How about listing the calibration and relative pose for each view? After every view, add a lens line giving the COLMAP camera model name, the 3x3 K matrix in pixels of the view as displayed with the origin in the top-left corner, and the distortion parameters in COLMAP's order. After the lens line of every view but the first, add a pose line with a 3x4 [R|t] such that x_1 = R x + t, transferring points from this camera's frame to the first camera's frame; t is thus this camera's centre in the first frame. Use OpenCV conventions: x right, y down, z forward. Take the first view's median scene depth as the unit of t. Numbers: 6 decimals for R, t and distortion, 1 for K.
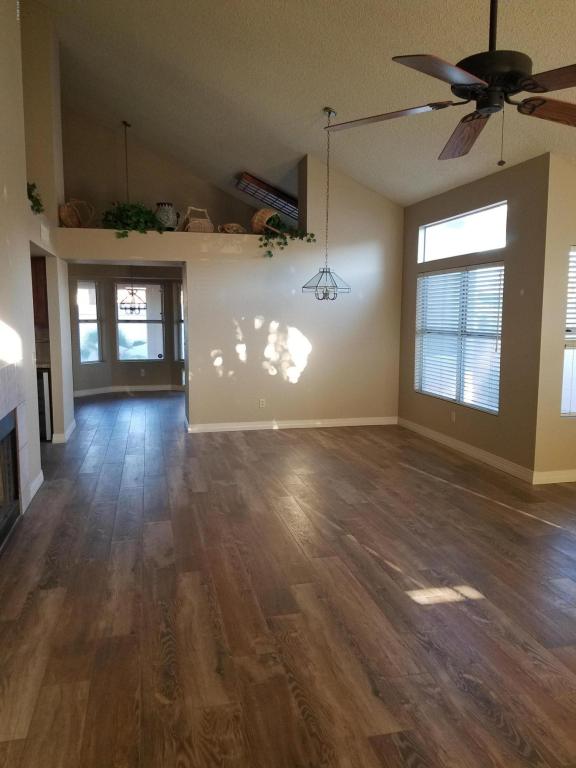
lens RADIAL K [[588.1, 0, 278.1], [0, 588.1, 387.3], [0, 0, 1]] dist [0.157729, -0.251548]
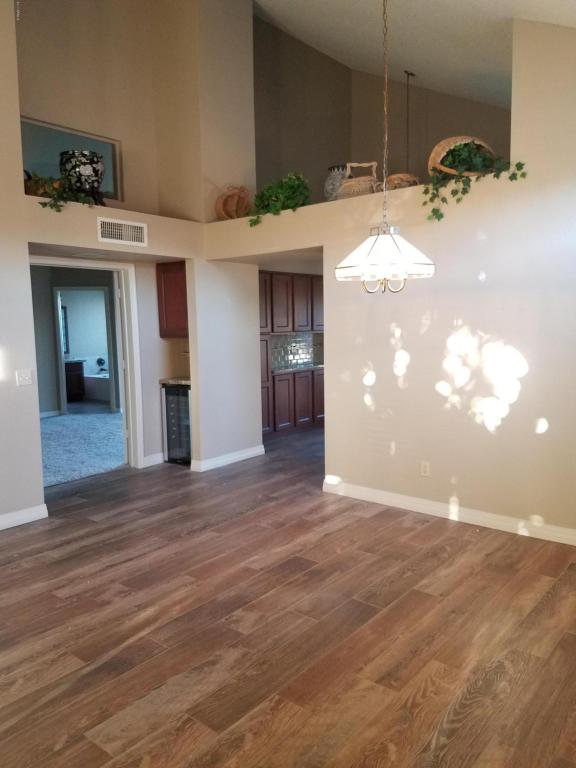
lens RADIAL K [[595.7, 0, 274.7], [0, 595.7, 384.0], [0, 0, 1]] dist [0.145478, -0.251656]
pose [[0.609271, 0.068076, -0.790034, 0.392463], [-0.076672, 0.996697, 0.026755, -0.069790], [0.789247, 0.044272, 0.612478, 0.563790]]
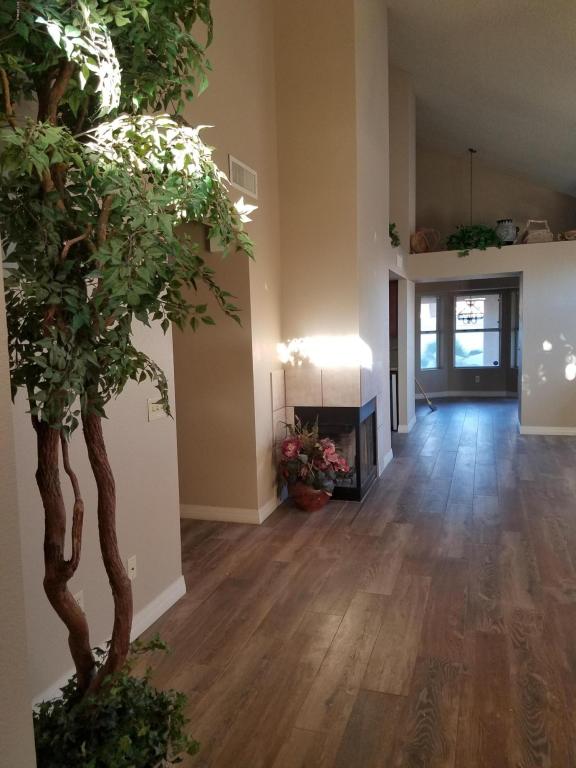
lens RADIAL K [[588.1, 0, 278.1], [0, 588.1, 387.3], [0, 0, 1]] dist [0.157729, -0.251548]
pose [[0.852351, 0.022240, -0.522497, 0.041135], [-0.032522, 0.999416, -0.010513, 0.022640], [0.521958, 0.025953, 0.852576, -0.154033]]
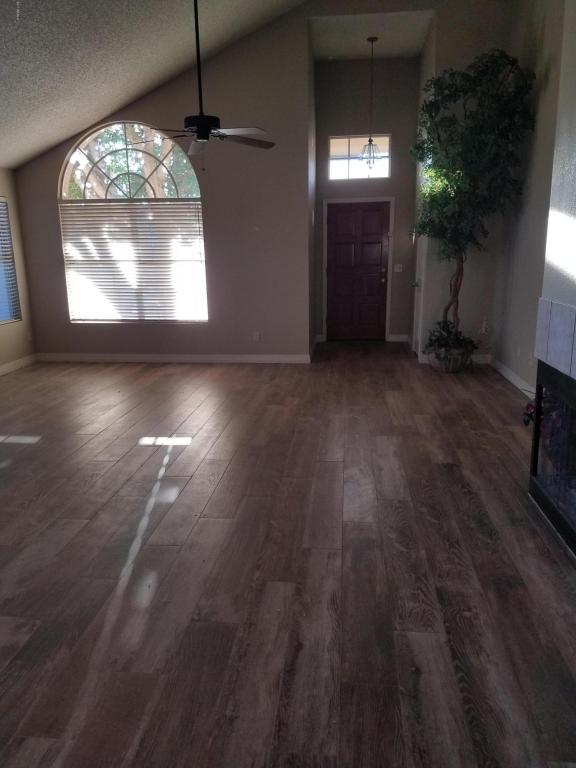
lens RADIAL K [[588.1, 0, 278.1], [0, 588.1, 387.3], [0, 0, 1]] dist [0.157729, -0.251548]
pose [[-0.944121, -0.058759, 0.324320, -0.213222], [0.059929, 0.936976, 0.344215, -0.122862], [-0.324105, 0.344417, -0.881097, 1.034707]]
